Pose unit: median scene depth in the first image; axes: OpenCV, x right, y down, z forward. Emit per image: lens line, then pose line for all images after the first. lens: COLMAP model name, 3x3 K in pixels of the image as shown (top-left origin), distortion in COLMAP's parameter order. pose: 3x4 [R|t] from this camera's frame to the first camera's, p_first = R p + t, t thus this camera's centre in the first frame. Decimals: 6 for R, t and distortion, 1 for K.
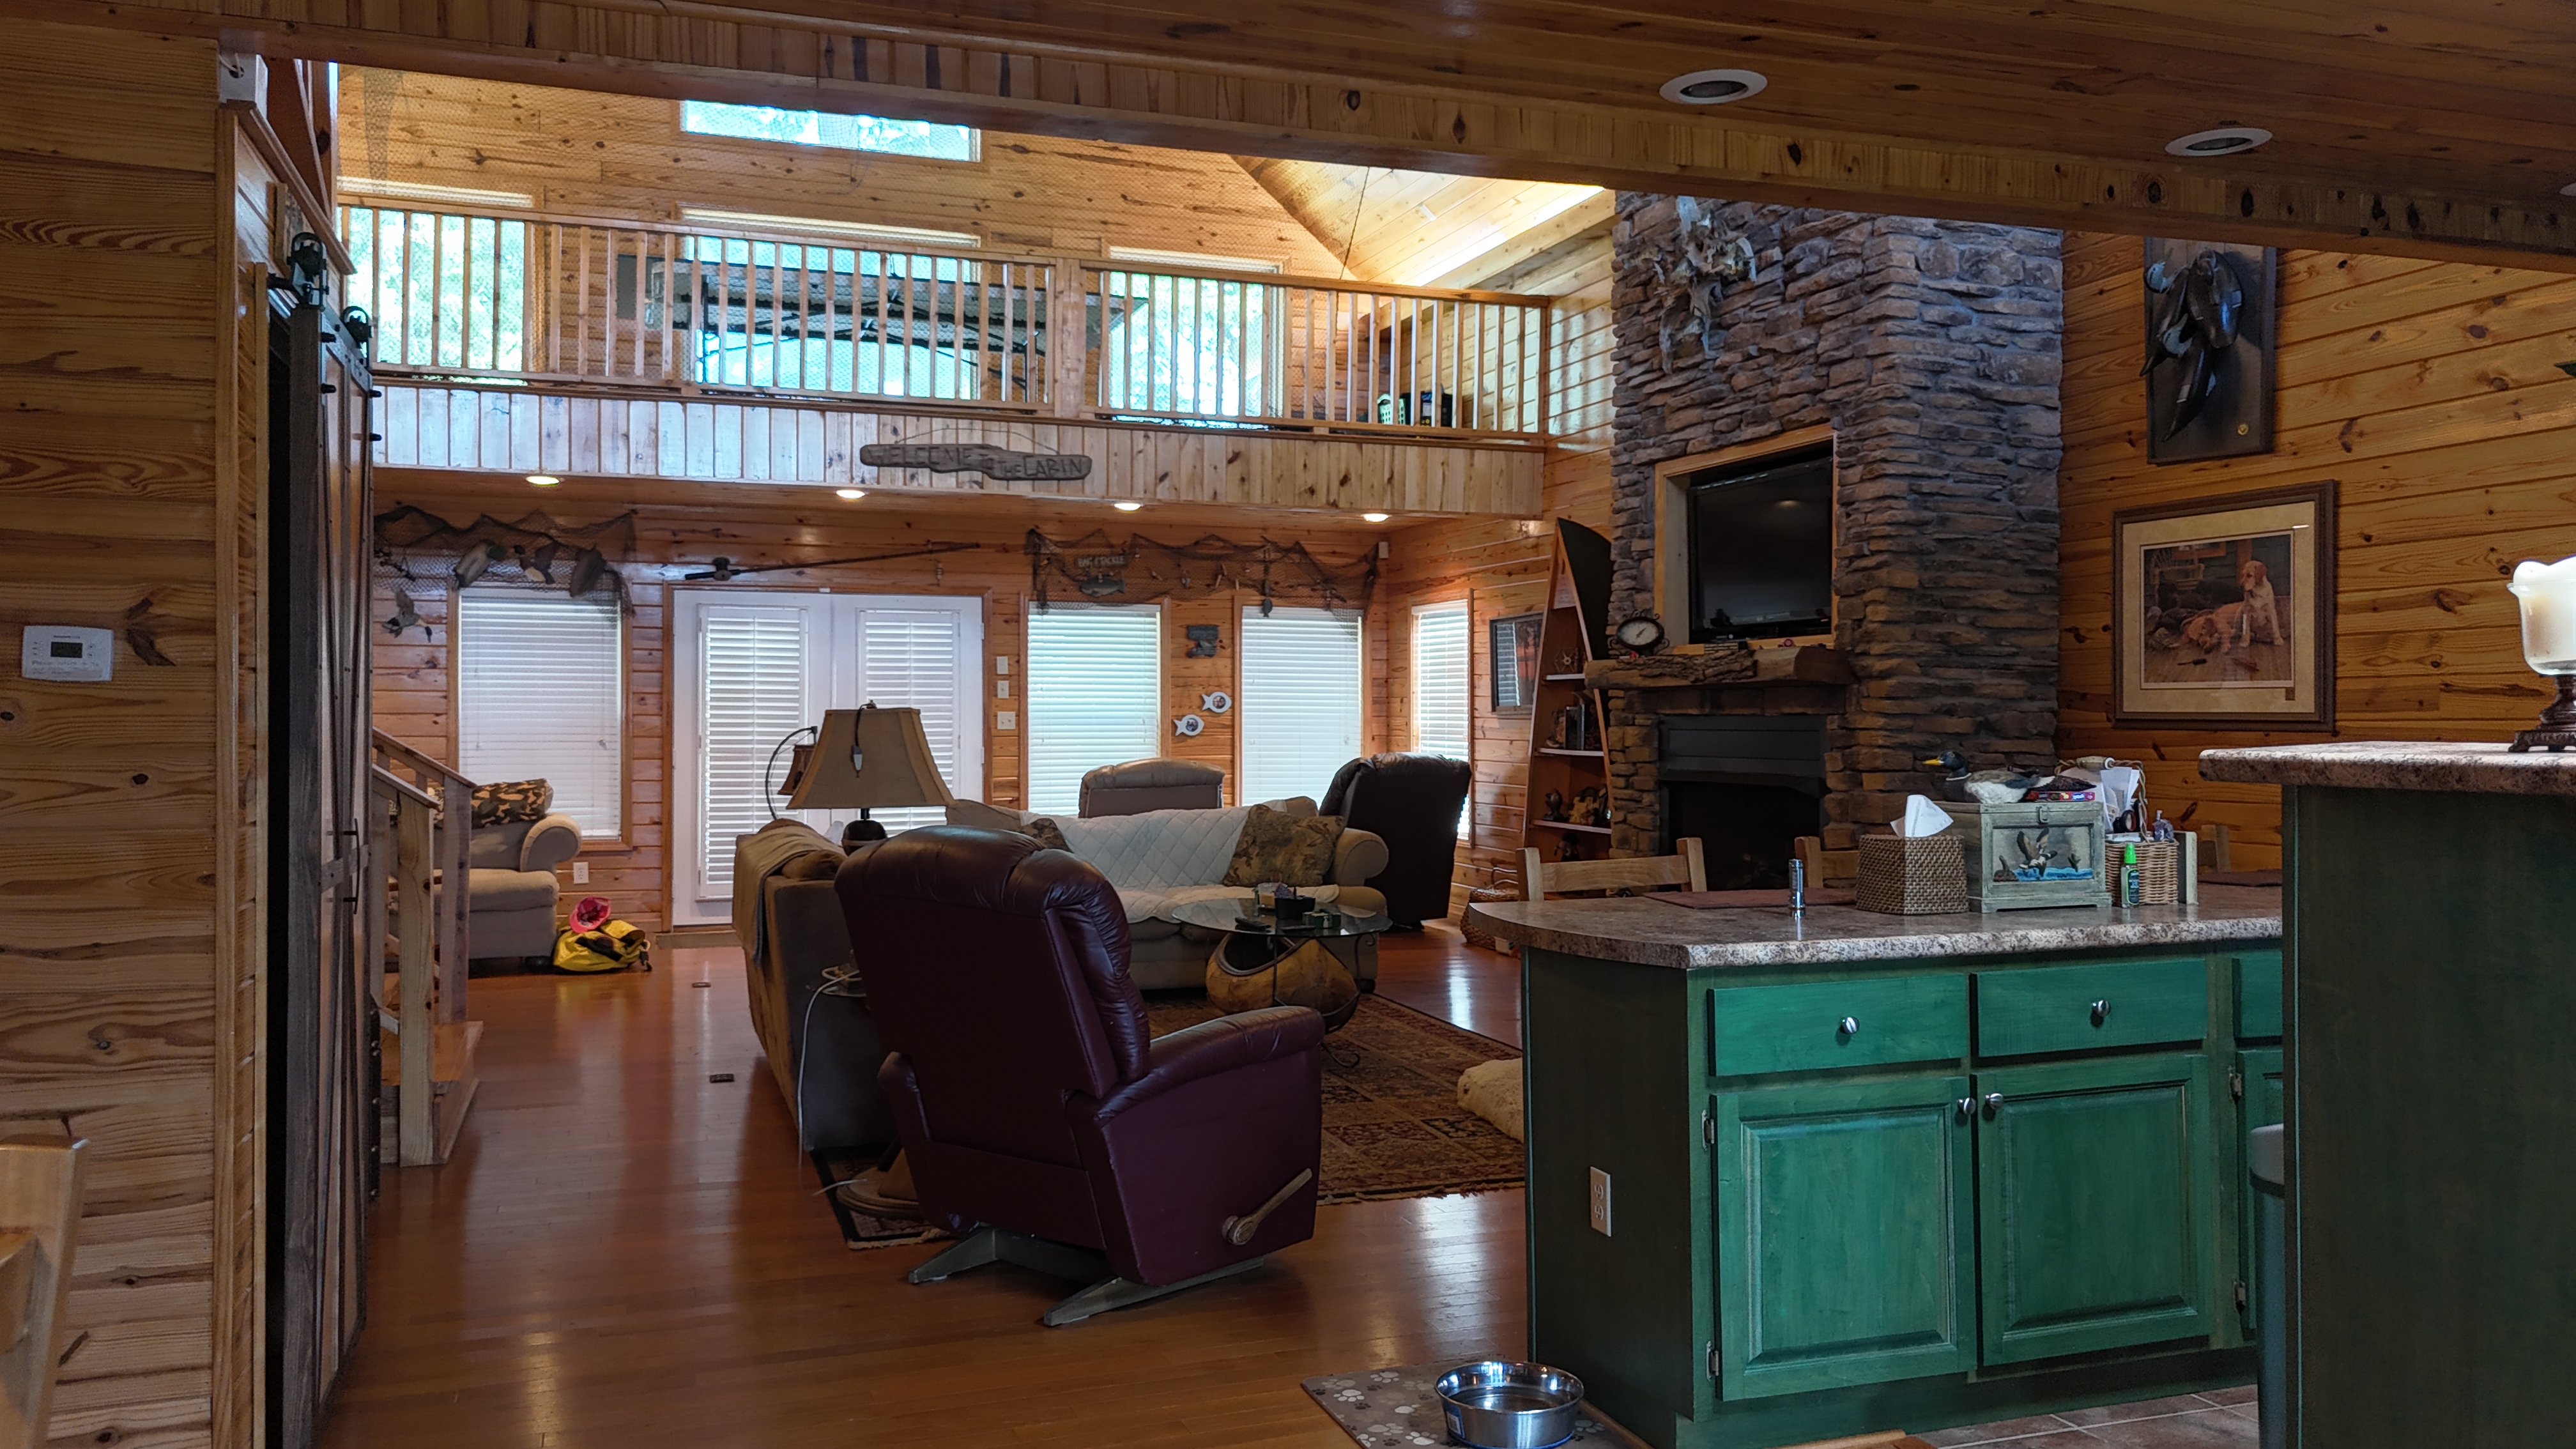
lens RADIAL K [[1911.5, 0, 1304.1], [0, 1911.5, 716.4], [0, 0, 1]] dist [0.072215, -0.067818]
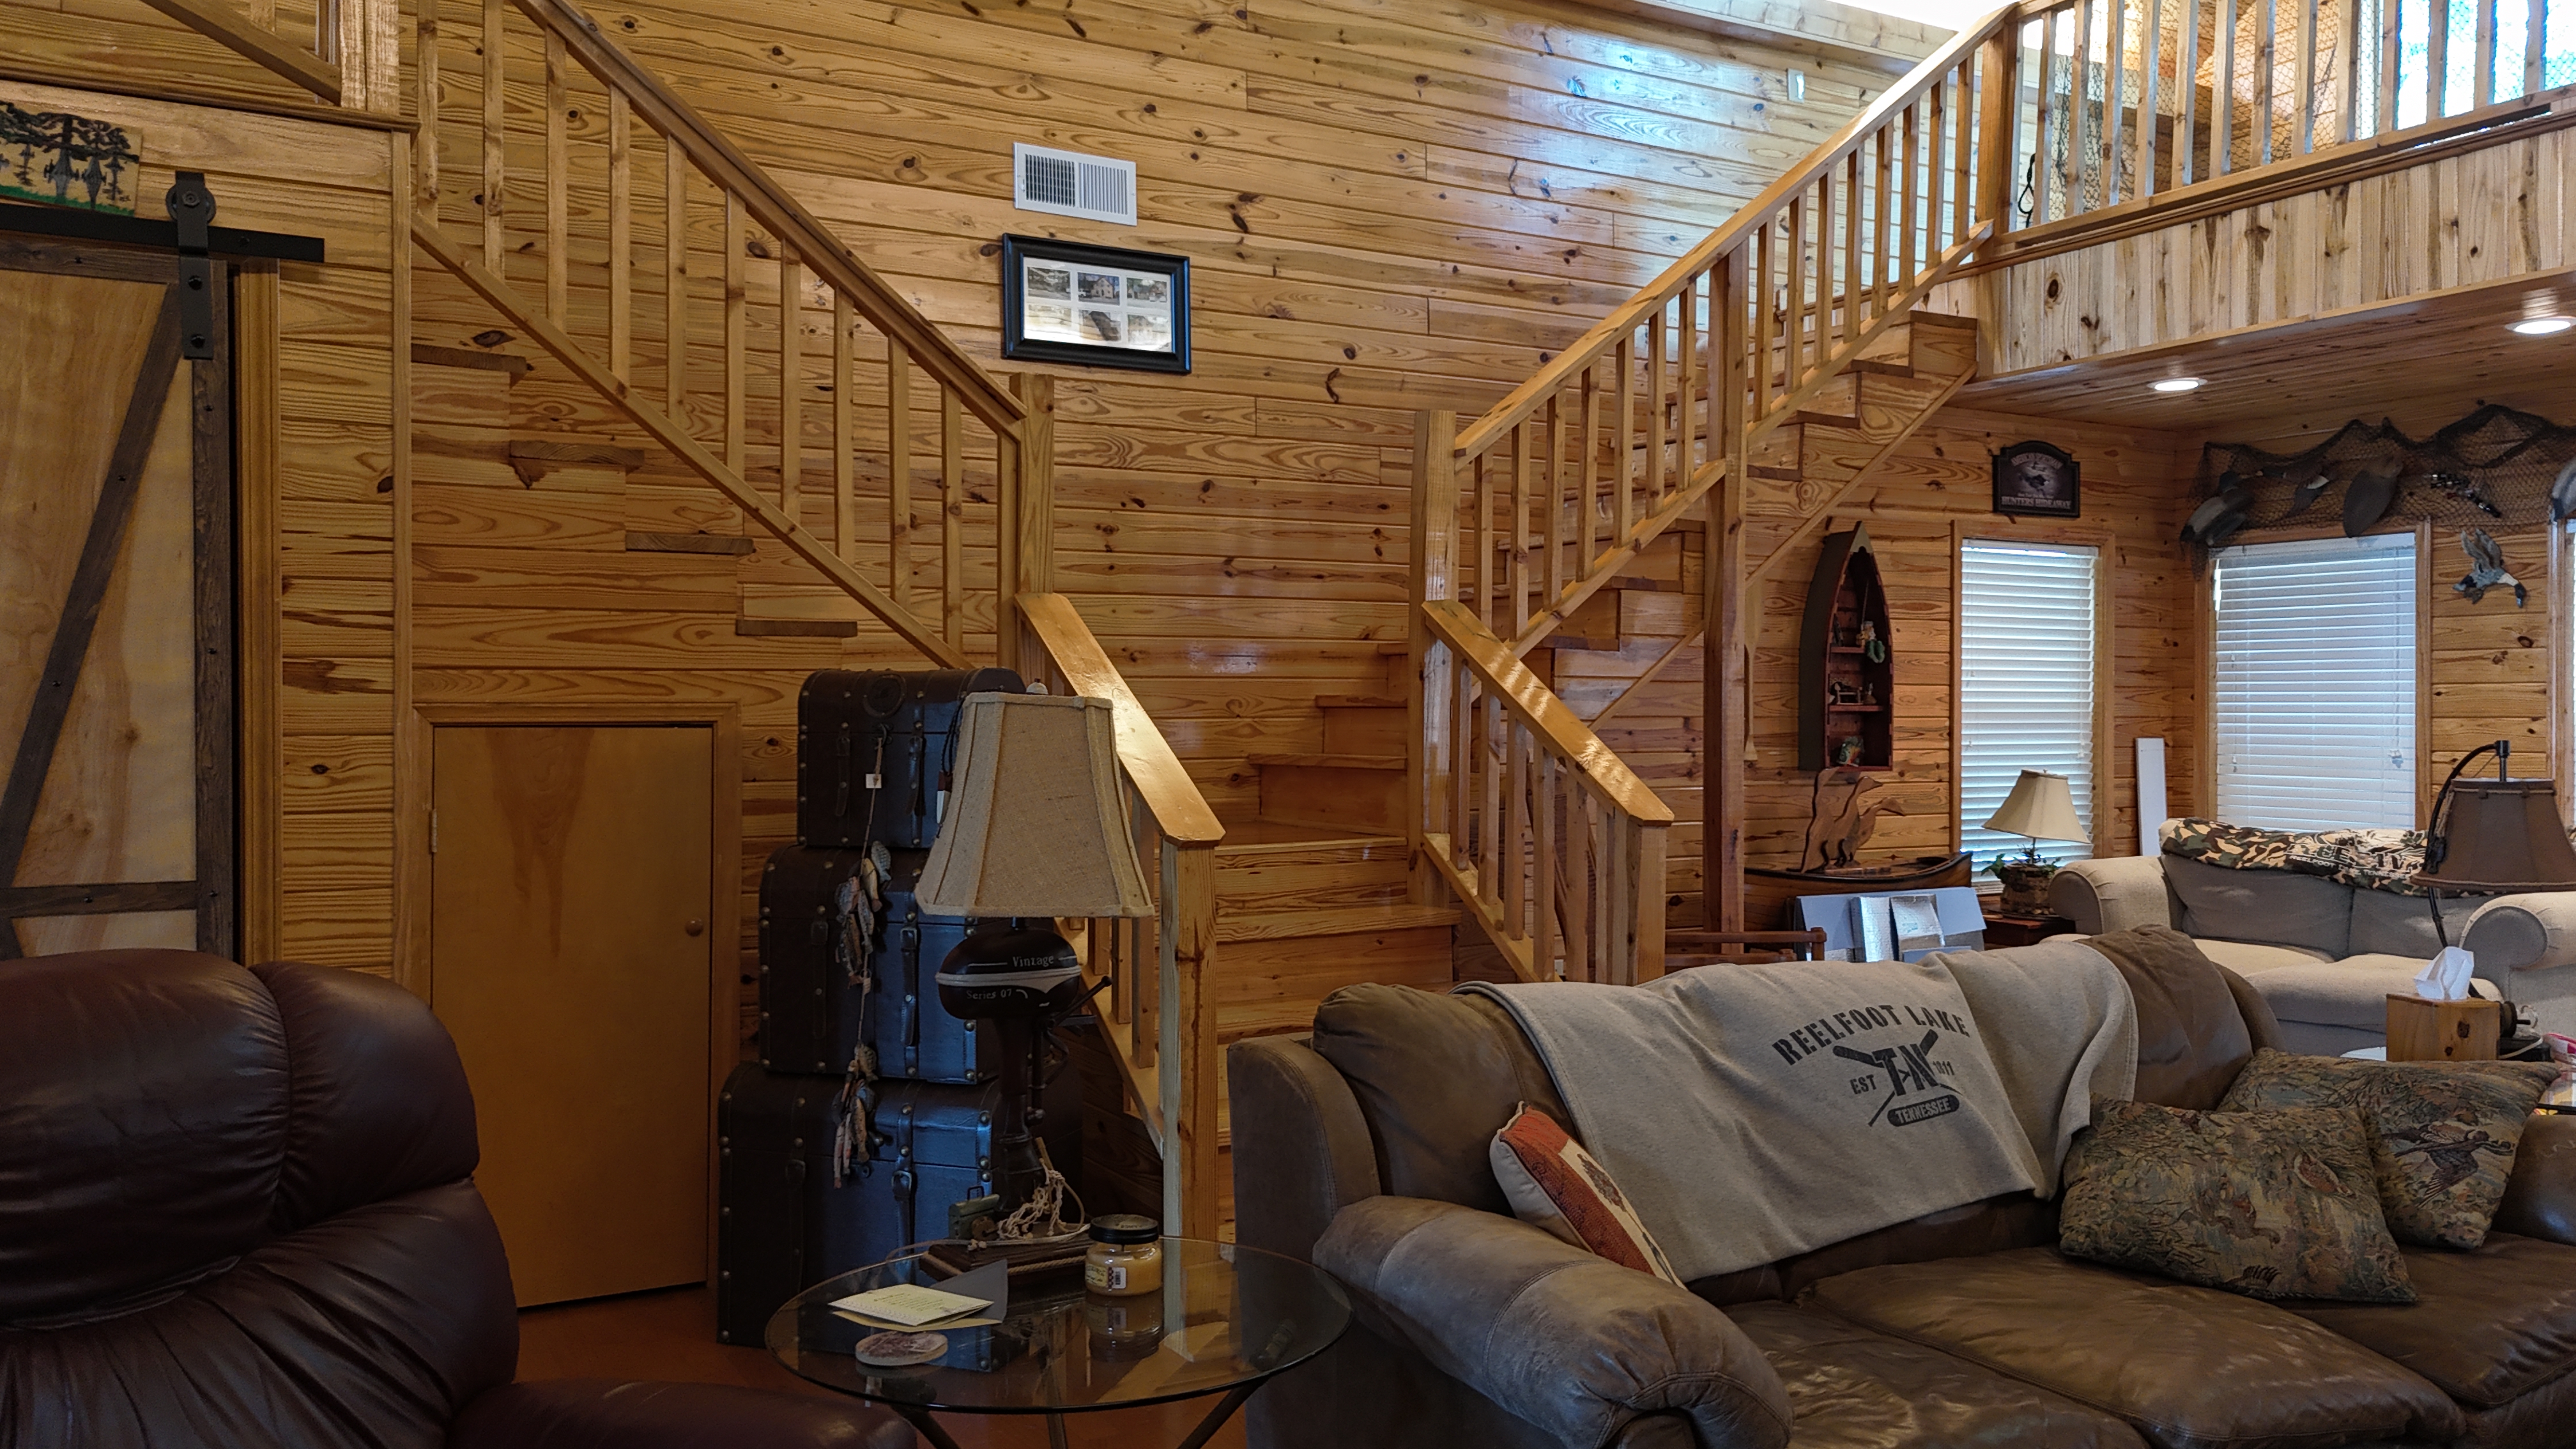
lens RADIAL K [[1911.5, 0, 1277.9], [0, 1911.5, 716.2], [0, 0, 1]] dist [0.072215, -0.067818]
pose [[0.172095, -0.000206, -0.985080, 0.128915], [-0.003992, 0.999992, -0.000906, 0.000298], [0.985072, 0.004088, 0.172092, 0.500069]]
